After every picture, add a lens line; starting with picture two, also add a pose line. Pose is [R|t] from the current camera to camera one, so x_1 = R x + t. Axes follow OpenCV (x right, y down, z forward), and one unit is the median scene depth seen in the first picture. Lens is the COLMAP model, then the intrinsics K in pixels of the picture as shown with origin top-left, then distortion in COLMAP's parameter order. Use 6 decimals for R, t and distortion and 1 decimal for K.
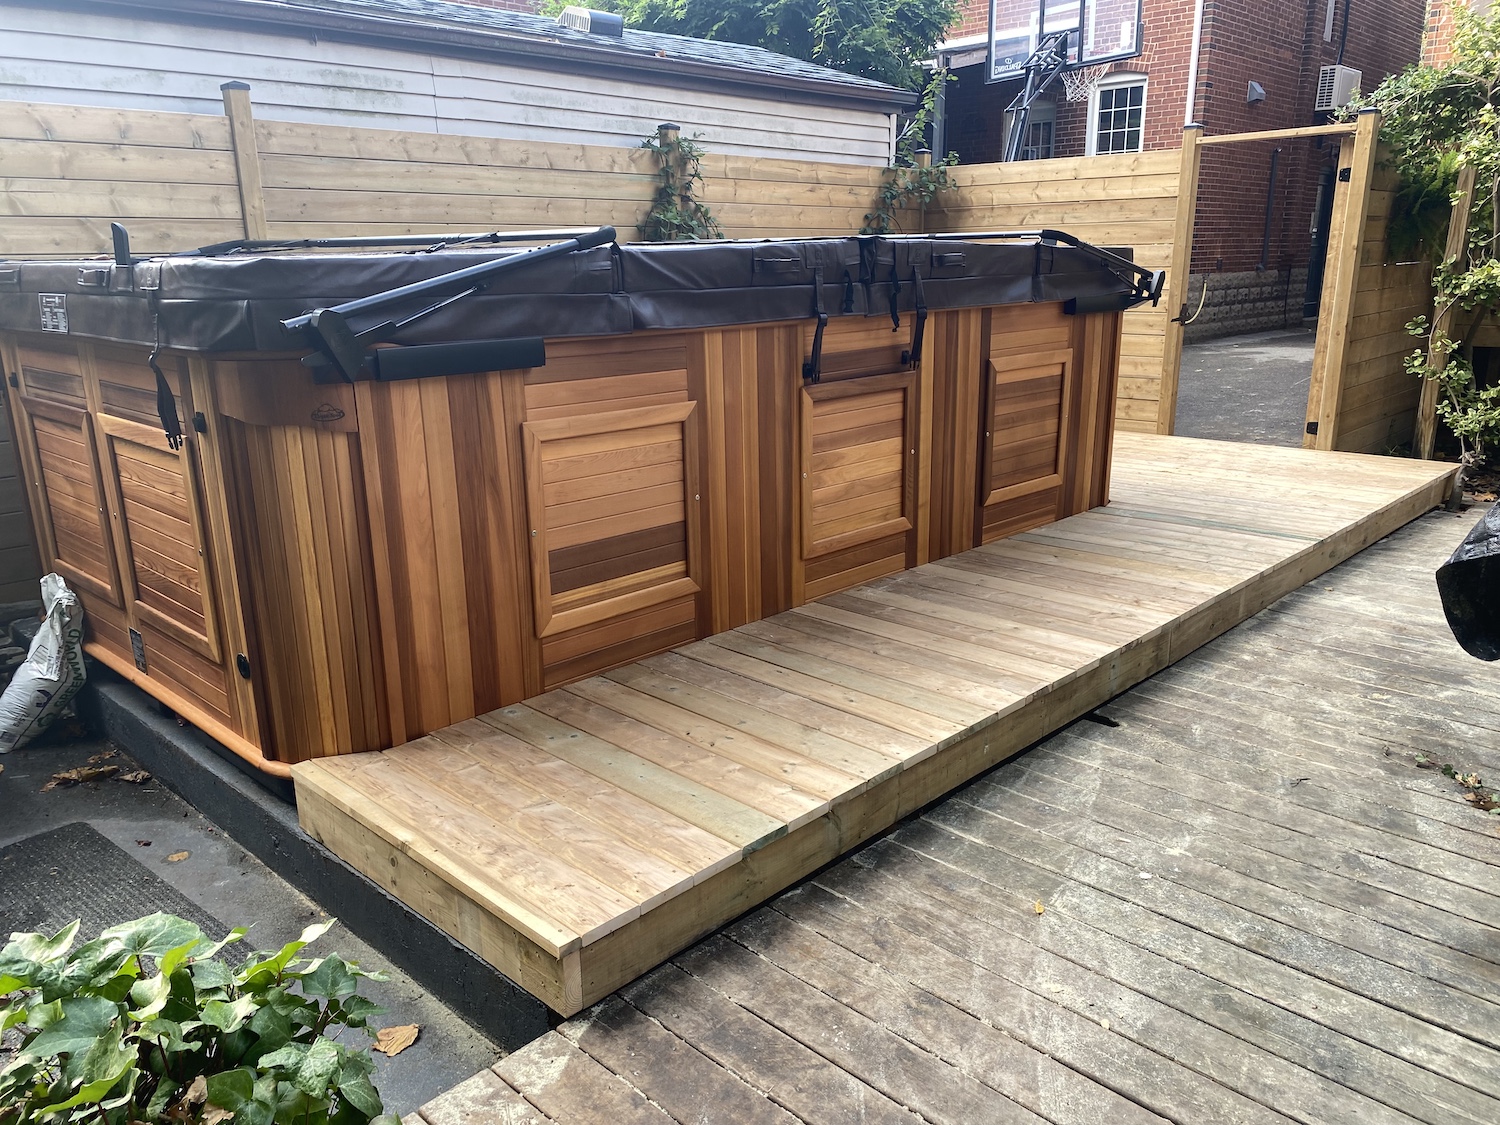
lens RADIAL K [[1134.0, 0, 750.0], [0, 1134.0, 562.5], [0, 0, 1]] dist [0.028594, -0.025849]
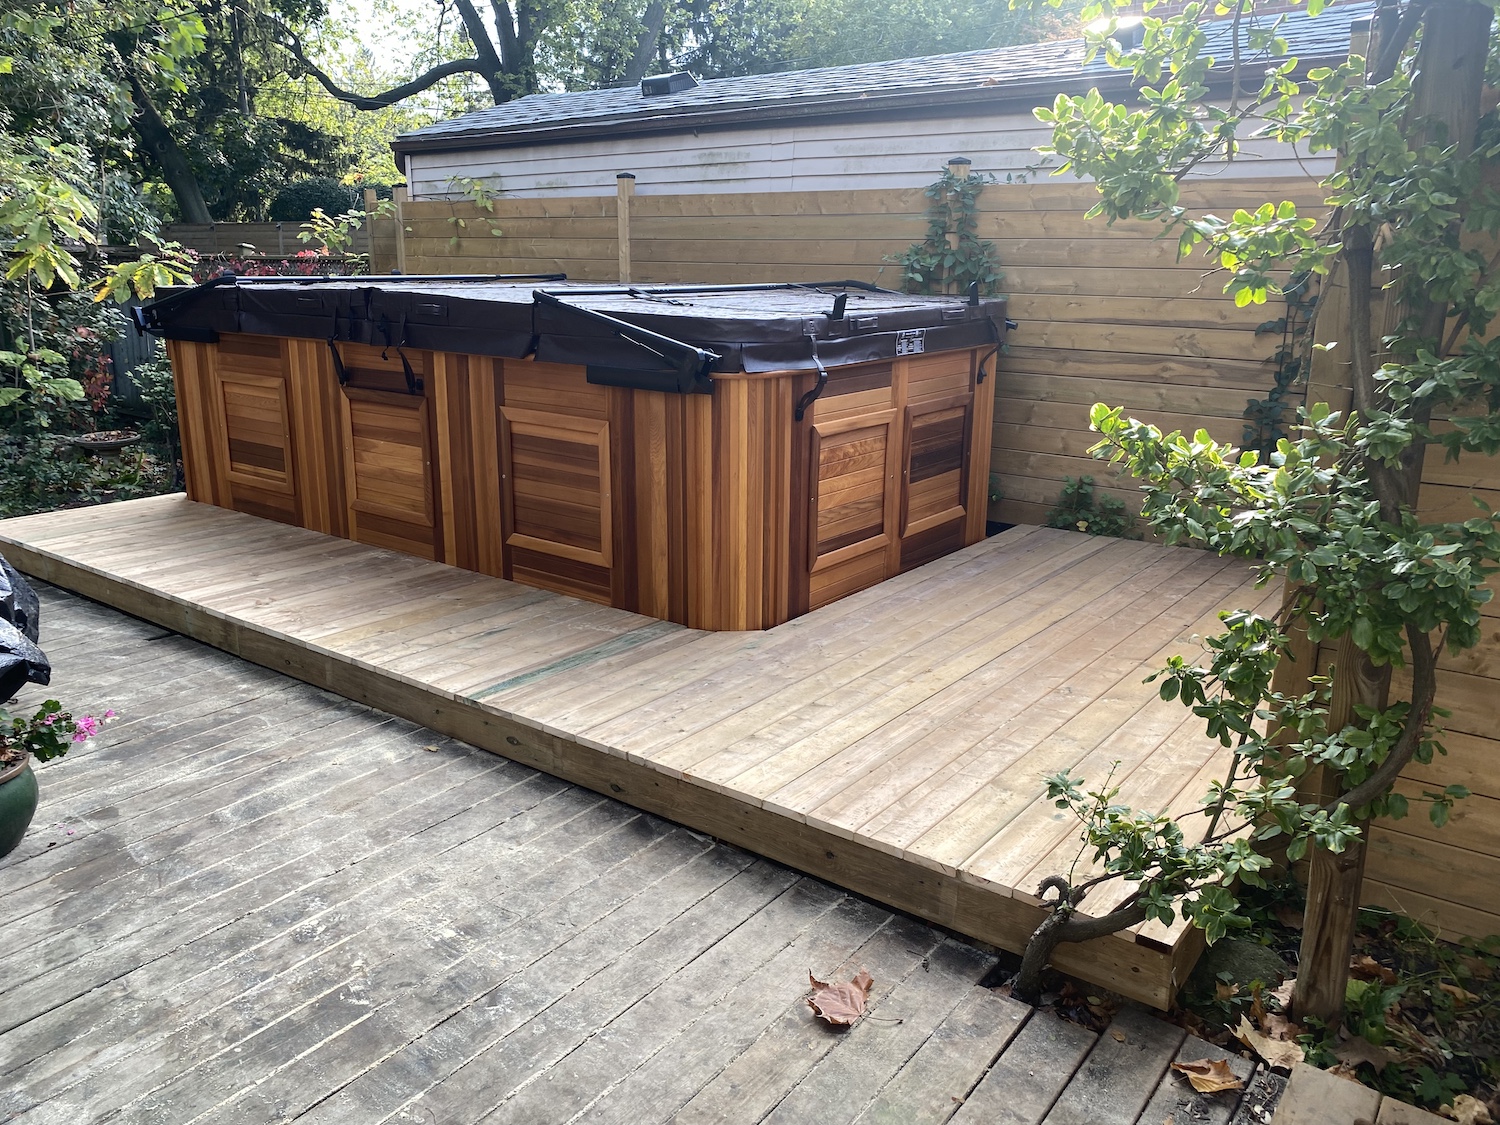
lens RADIAL K [[1134.0, 0, 750.0], [0, 1134.0, 562.5], [0, 0, 1]] dist [0.028594, -0.025849]
pose [[0.120367, 0.271689, -0.954828, 1.368316], [-0.270904, 0.934306, 0.231698, -0.372589], [0.955051, 0.230778, 0.186061, 1.127479]]
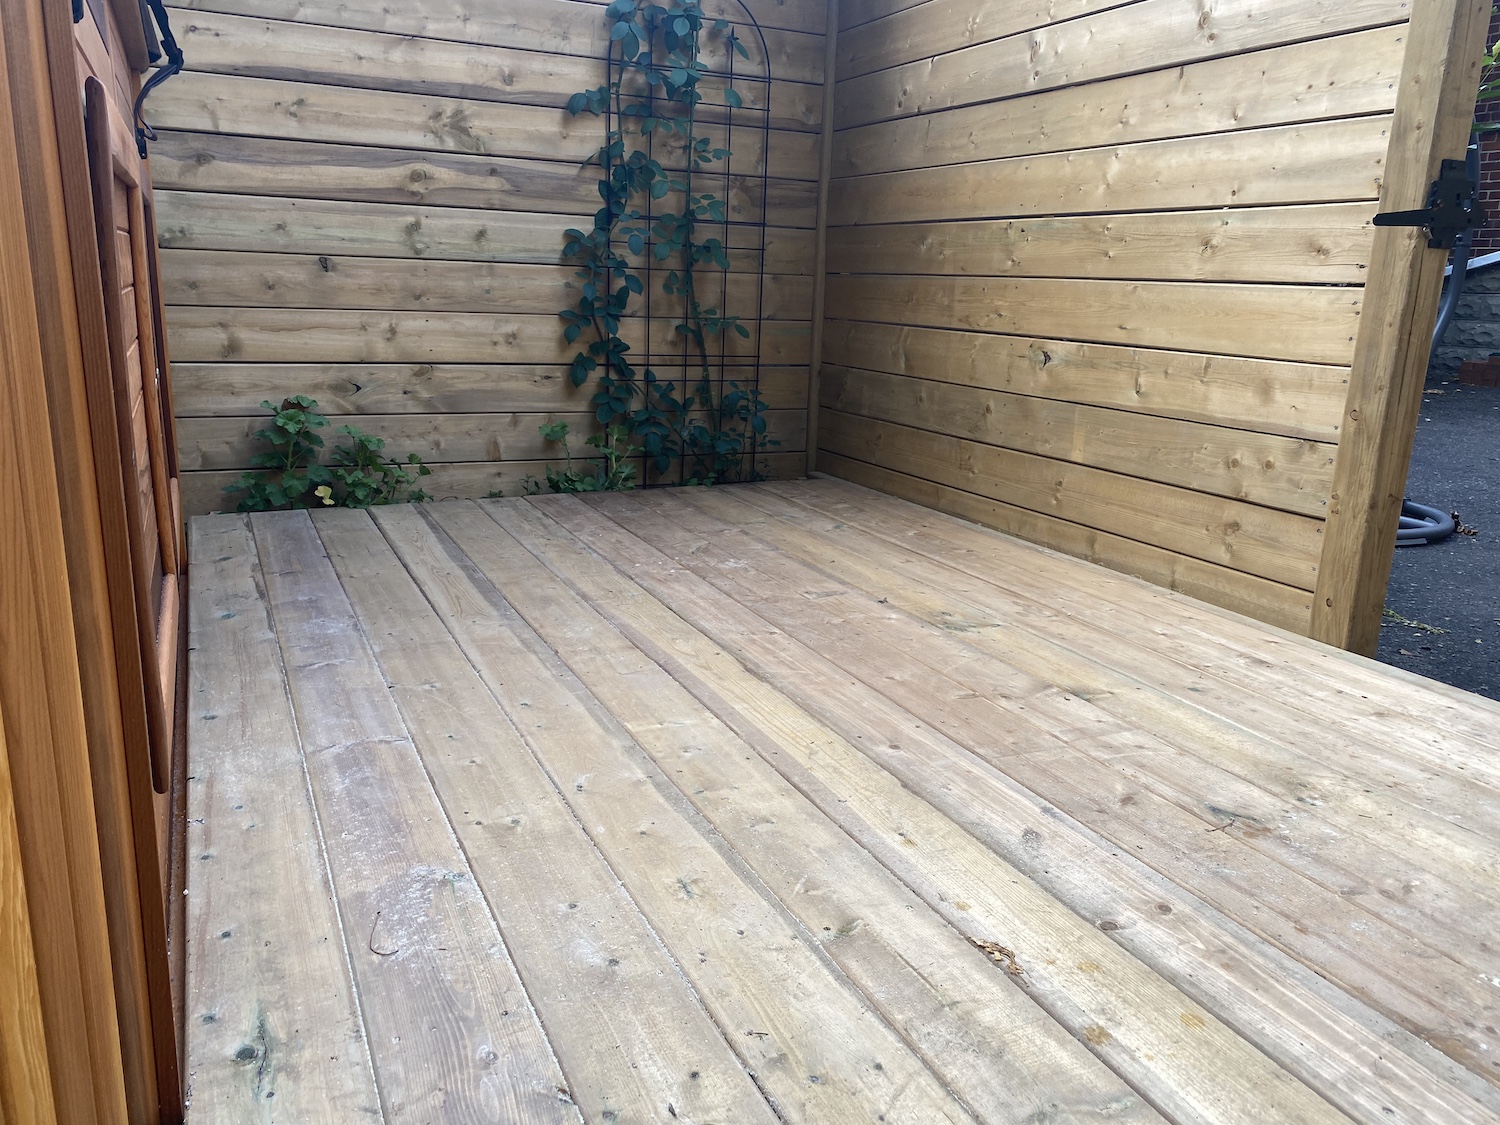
lens RADIAL K [[1134.0, 0, 750.0], [0, 1134.0, 562.5], [0, 0, 1]] dist [0.028594, -0.025849]
pose [[0.933112, 0.125045, -0.337143, 0.560390], [-0.131107, 0.991356, 0.004822, -0.198878], [0.334832, 0.039702, 0.941441, 1.194942]]
